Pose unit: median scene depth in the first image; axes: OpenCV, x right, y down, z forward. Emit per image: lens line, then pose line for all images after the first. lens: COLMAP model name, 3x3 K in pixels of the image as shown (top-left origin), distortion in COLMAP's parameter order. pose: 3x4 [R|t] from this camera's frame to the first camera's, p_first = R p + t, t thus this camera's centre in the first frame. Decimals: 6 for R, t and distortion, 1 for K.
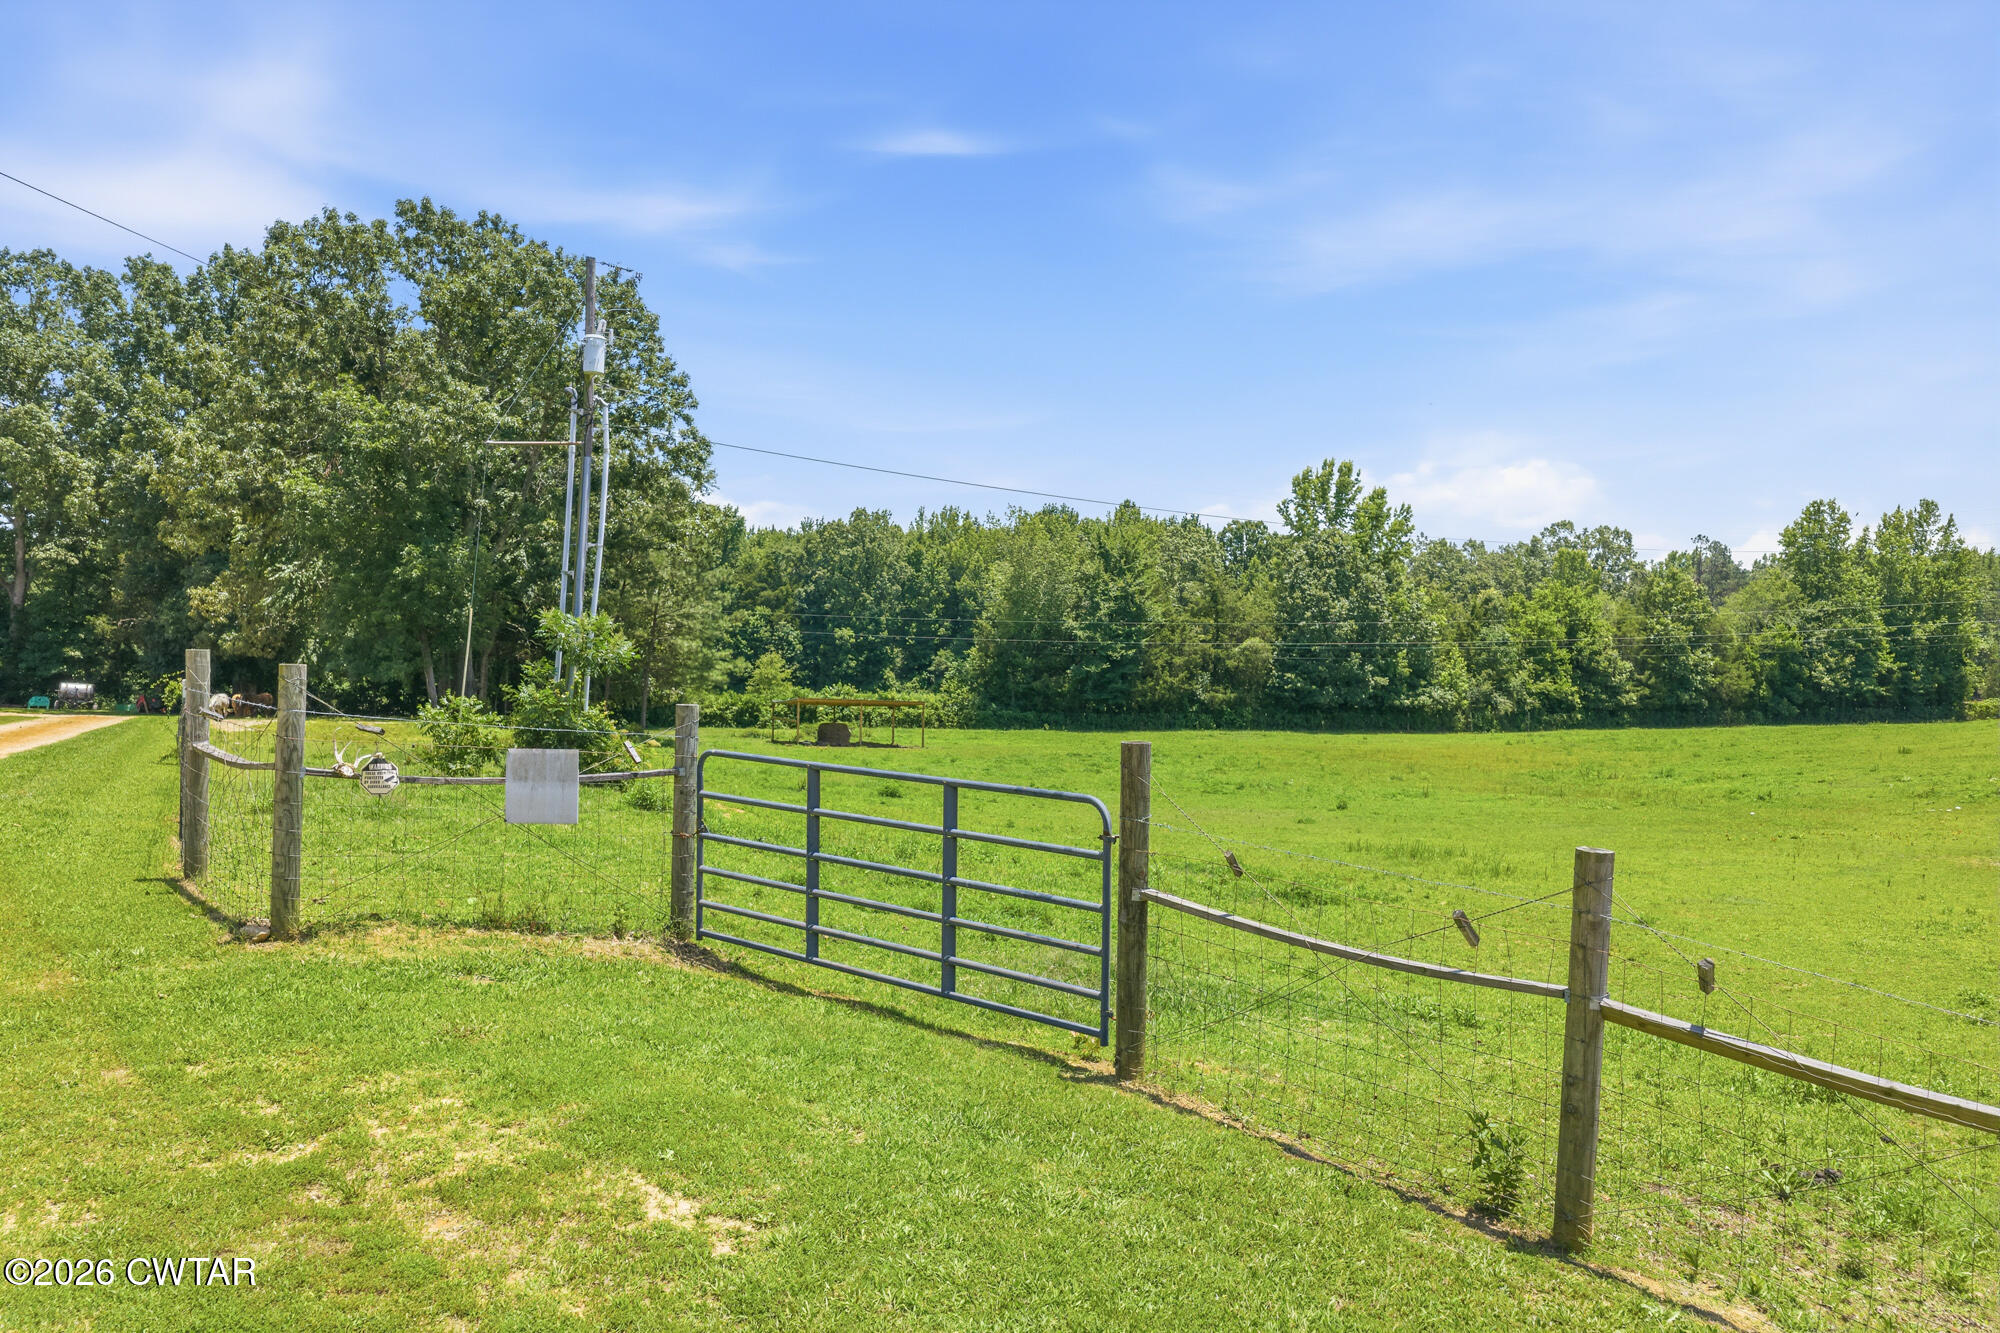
lens RADIAL K [[1637.5, 0, 1001.1], [0, 1637.5, 690.6], [0, 0, 1]] dist [-0.008075, -0.011646]
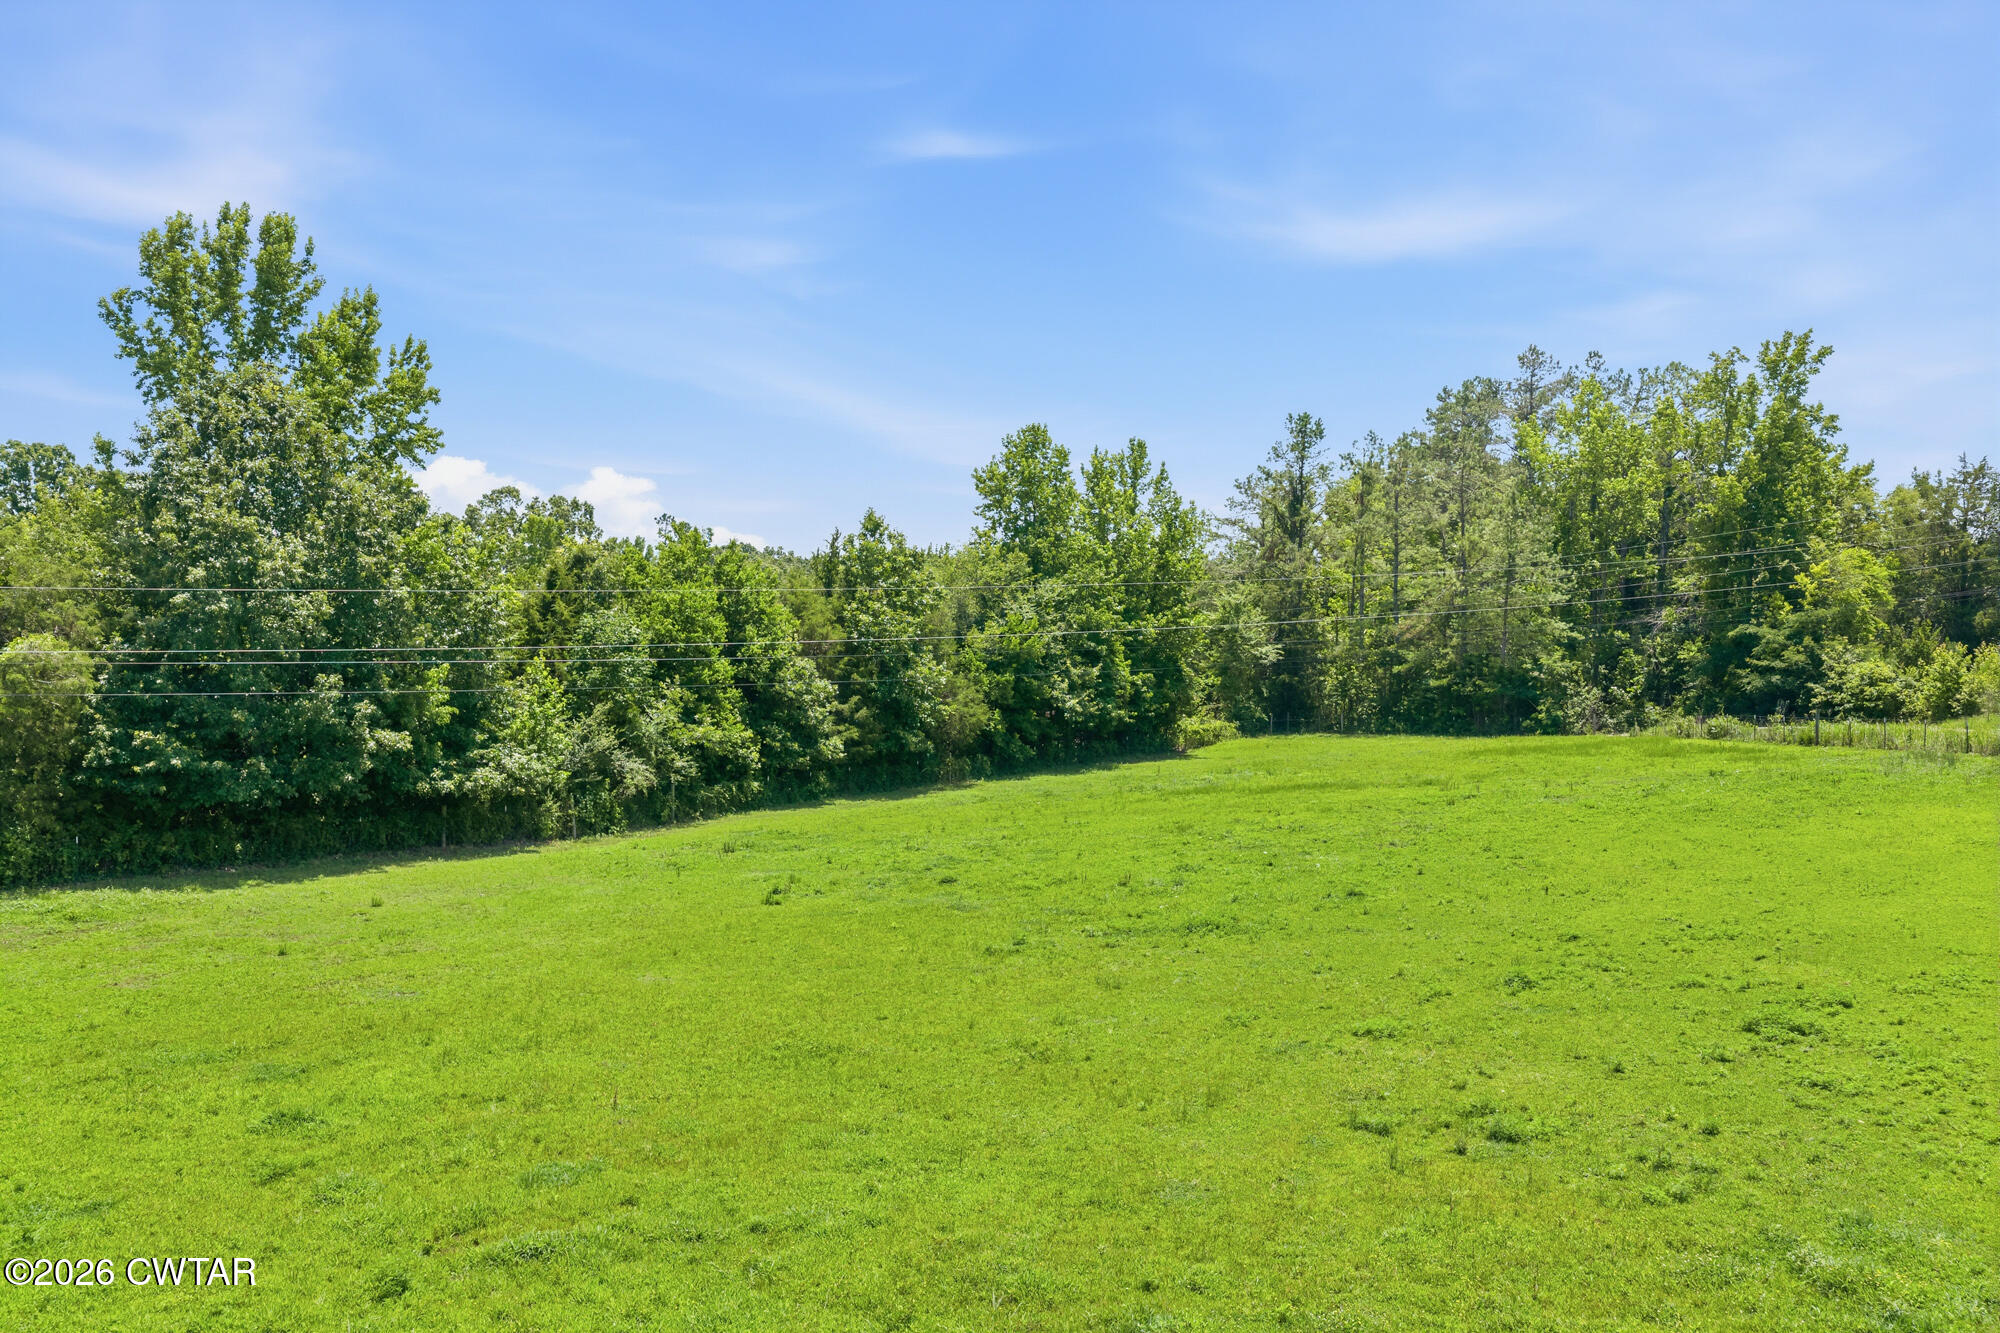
lens RADIAL K [[1637.5, 0, 1001.1], [0, 1637.5, 690.6], [0, 0, 1]] dist [-0.008075, -0.011646]
pose [[0.780231, -0.019766, 0.625179, 0.090023], [0.020374, 0.999773, 0.006182, -0.016904], [-0.625160, 0.007914, 0.780457, 0.553598]]
